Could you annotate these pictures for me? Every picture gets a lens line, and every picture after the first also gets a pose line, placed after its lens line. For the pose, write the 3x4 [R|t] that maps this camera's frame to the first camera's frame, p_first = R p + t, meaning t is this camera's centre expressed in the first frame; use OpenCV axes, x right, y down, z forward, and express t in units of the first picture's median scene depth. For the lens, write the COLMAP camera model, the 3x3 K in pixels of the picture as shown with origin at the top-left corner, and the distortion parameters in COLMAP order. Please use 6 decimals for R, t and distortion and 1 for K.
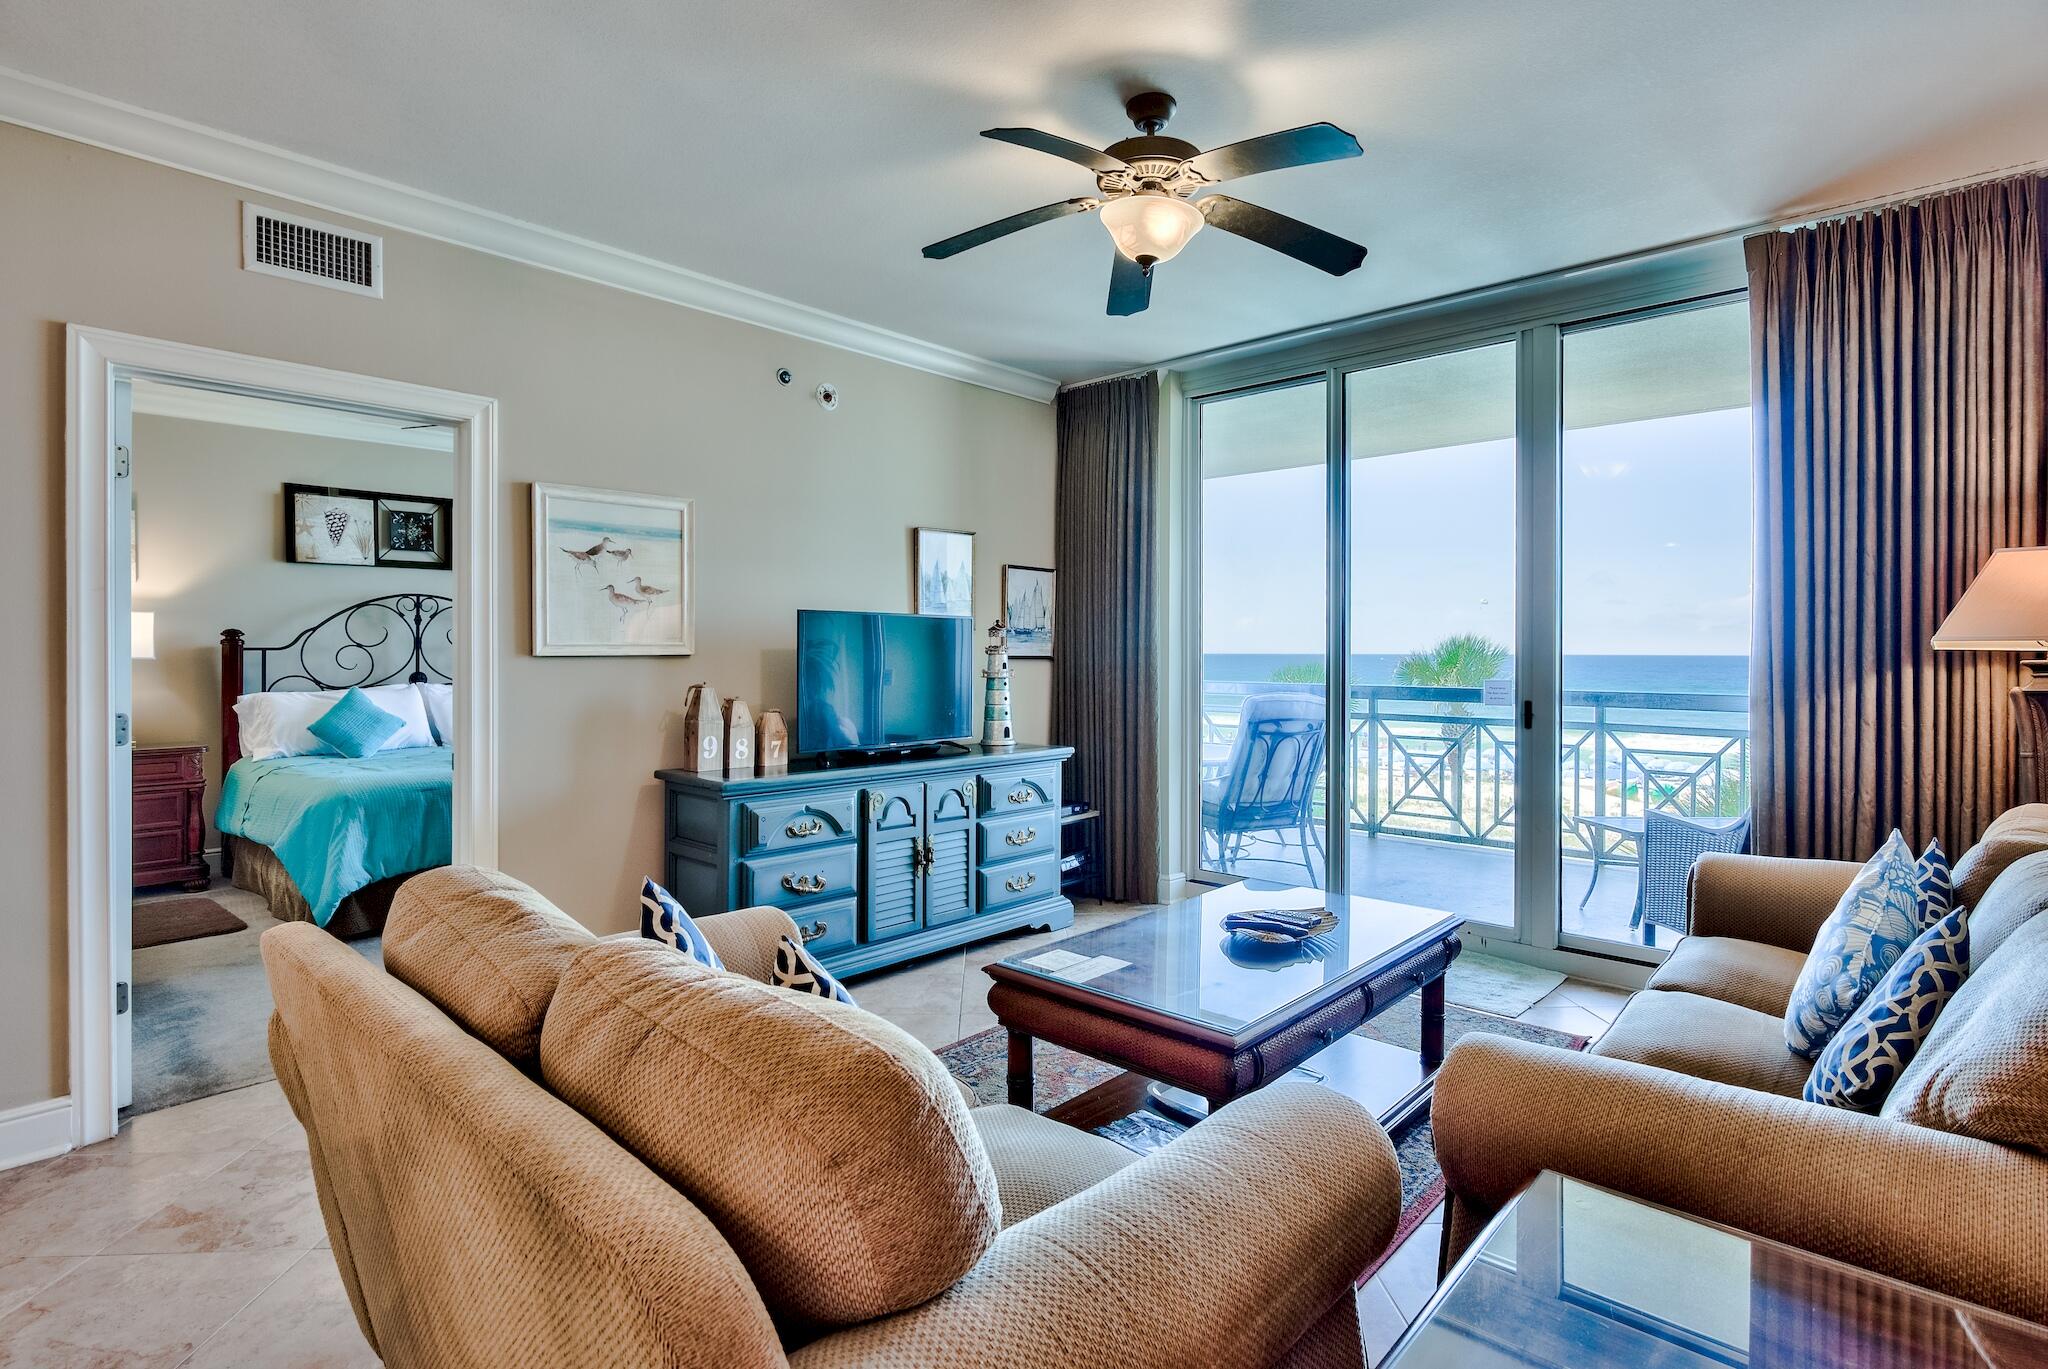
lens RADIAL K [[1015.2, 0, 1016.9], [0, 1015.2, 642.6], [0, 0, 1]] dist [-0.000437, 0.000310]
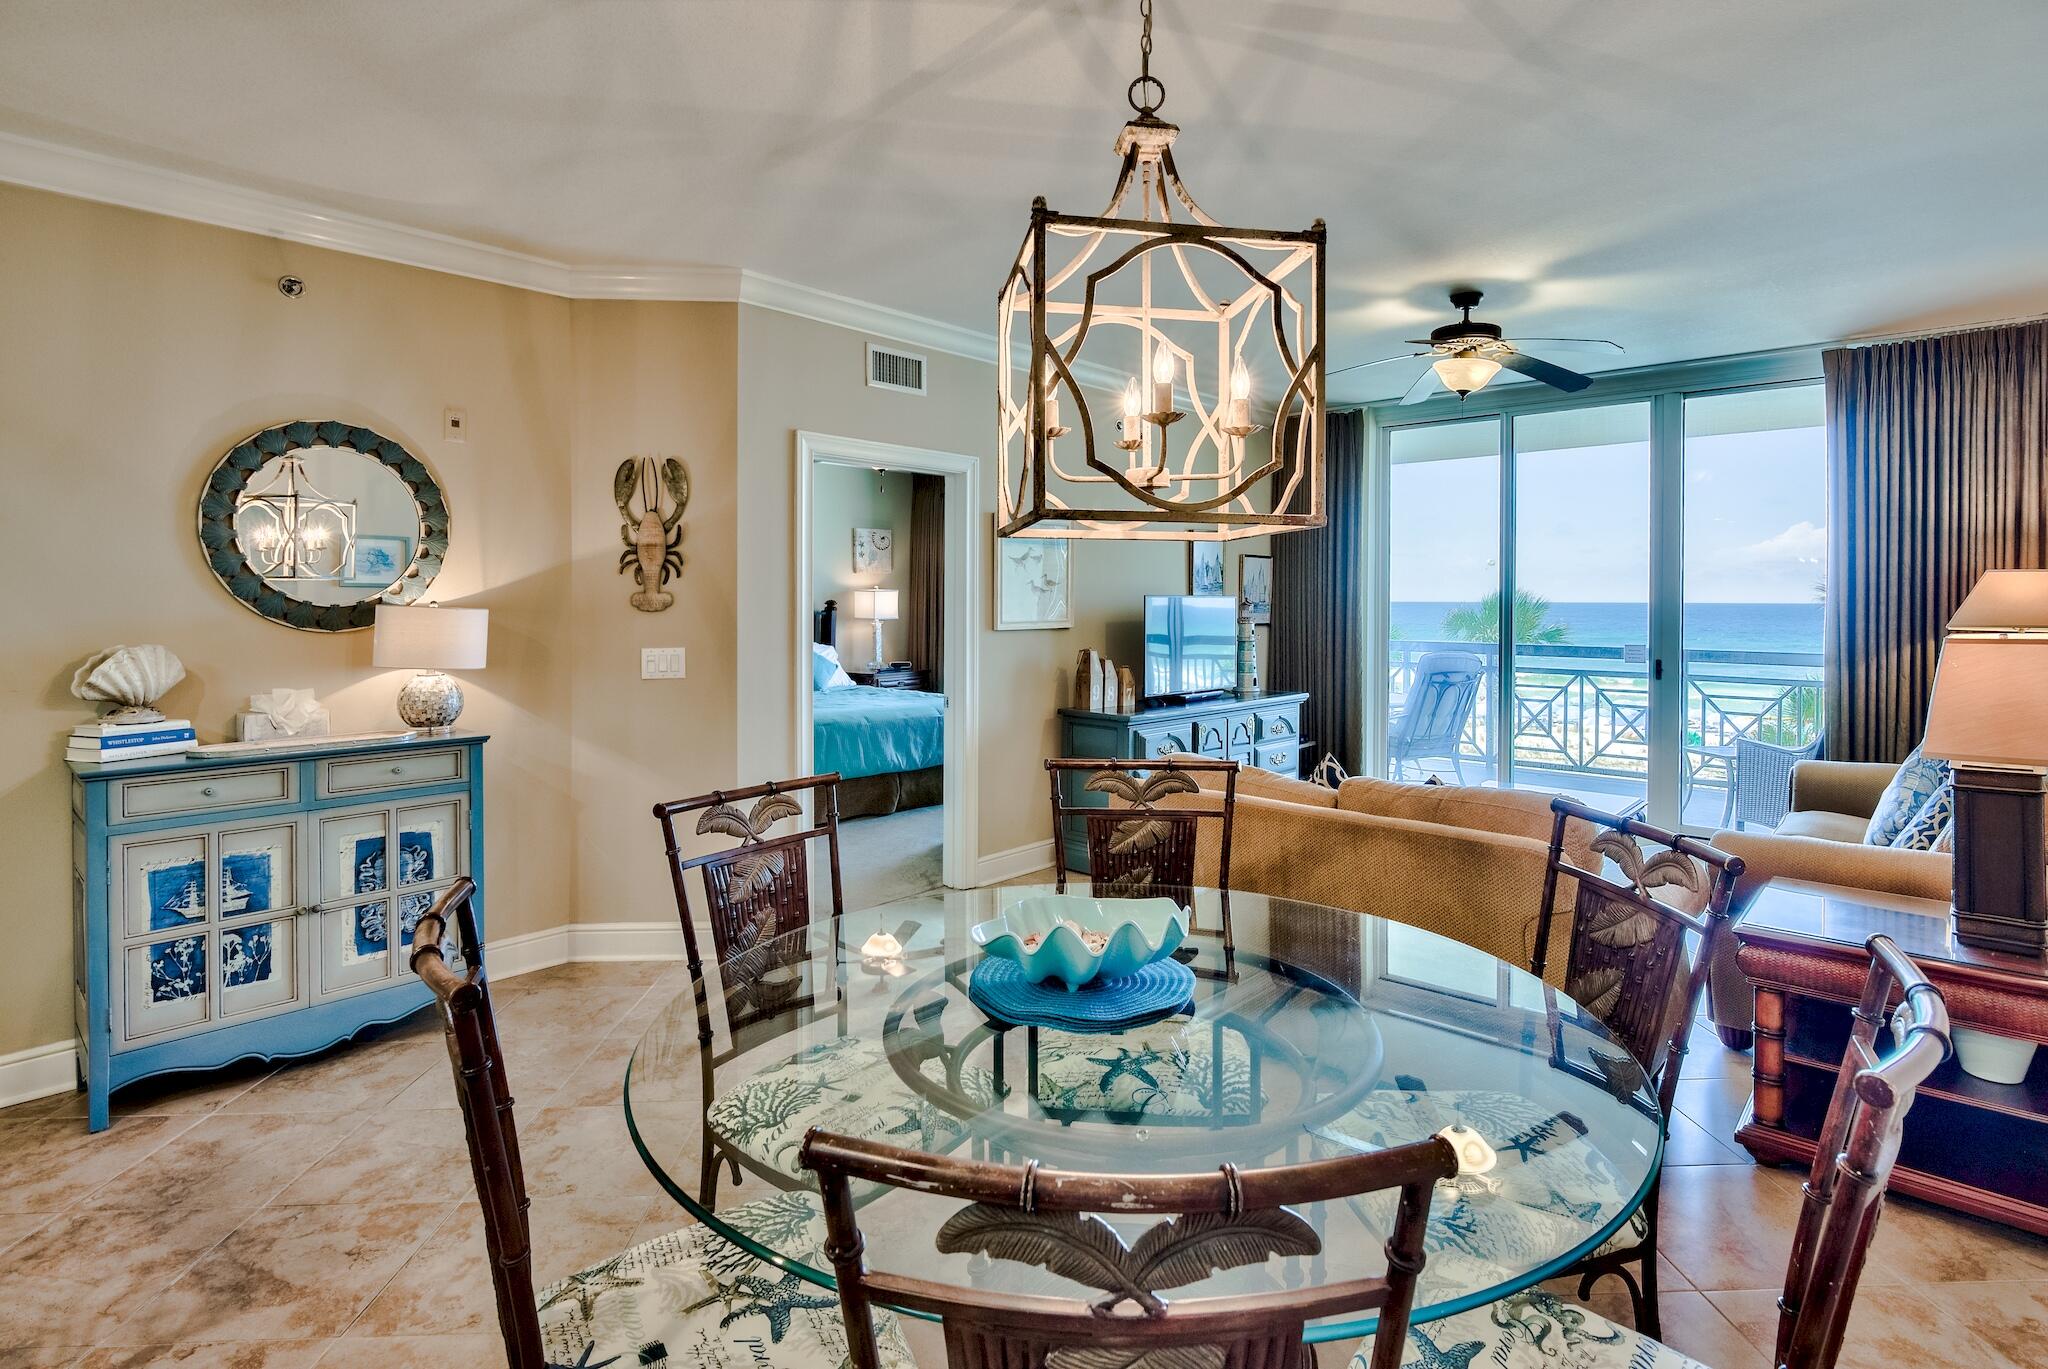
lens RADIAL K [[1027.2, 0, 1026.8], [0, 1027.2, 594.2], [0, 0, 1]] dist [0.003246, 0.000131]
pose [[0.999996, 0.000508, 0.002788, -0.459444], [-0.000520, 0.999990, 0.004429, -0.047815], [-0.002786, -0.004430, 0.999986, -0.513977]]
